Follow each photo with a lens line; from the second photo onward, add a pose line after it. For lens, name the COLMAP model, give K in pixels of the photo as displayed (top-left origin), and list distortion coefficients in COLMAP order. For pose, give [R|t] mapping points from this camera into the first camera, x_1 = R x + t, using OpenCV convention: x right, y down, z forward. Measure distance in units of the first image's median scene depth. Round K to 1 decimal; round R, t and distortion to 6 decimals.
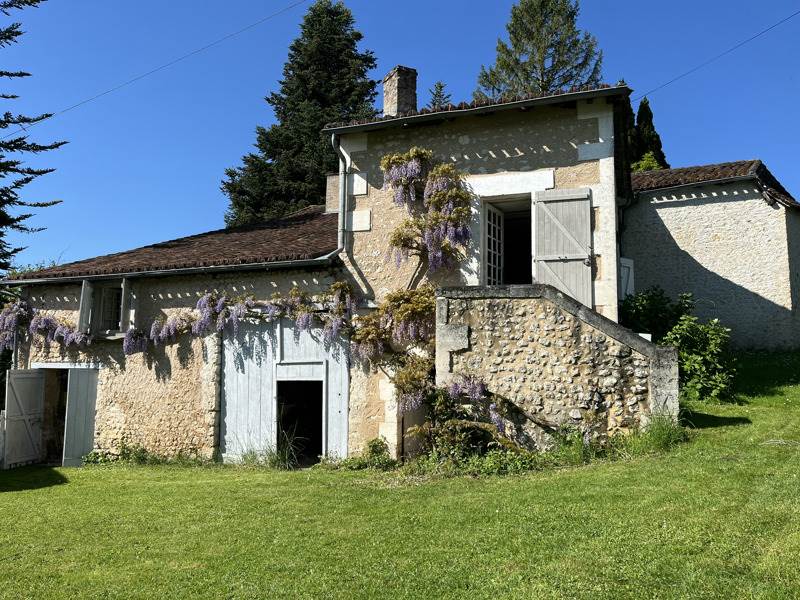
lens RADIAL K [[600.0, 0, 400.0], [0, 600.0, 300.0], [0, 0, 1]] dist [0.072918, -0.092371]
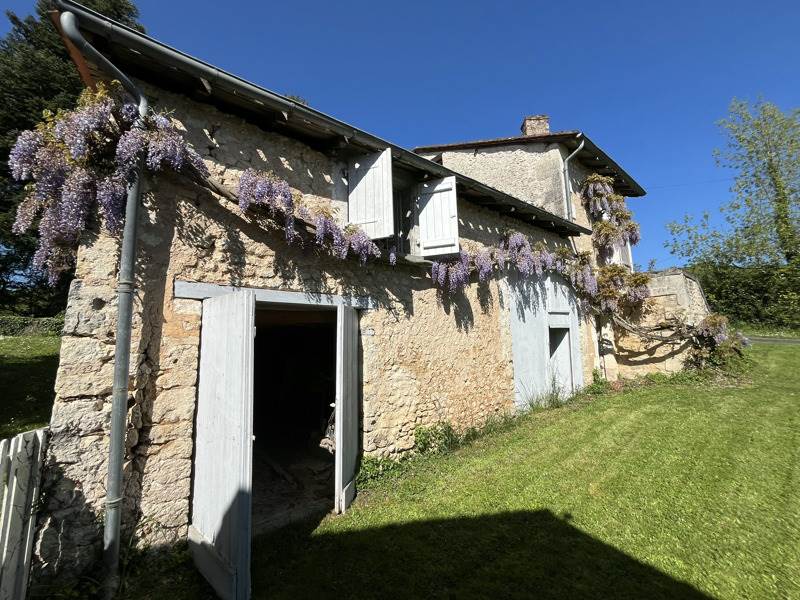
lens RADIAL K [[321.4, 0, 400.1], [0, 321.4, 301.8], [0, 0, 1]] dist [-0.002169, -0.000251]
pose [[0.532118, 0.088098, 0.842074, -0.893859], [-0.078516, 0.995421, -0.054526, 0.147331], [-0.843022, -0.037102, 0.536599, 0.989699]]
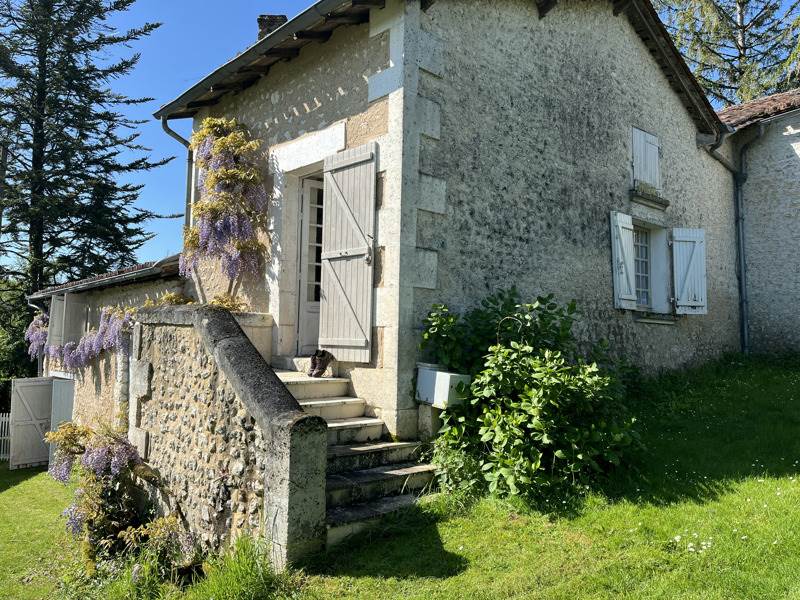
lens RADIAL K [[600.0, 0, 400.0], [0, 600.0, 300.0], [0, 0, 1]] dist [0.072918, -0.092371]
pose [[0.895011, -0.026131, -0.445277, 0.566569], [0.041534, 0.998828, 0.024868, -0.030423], [0.444105, -0.040751, 0.895047, 0.397033]]
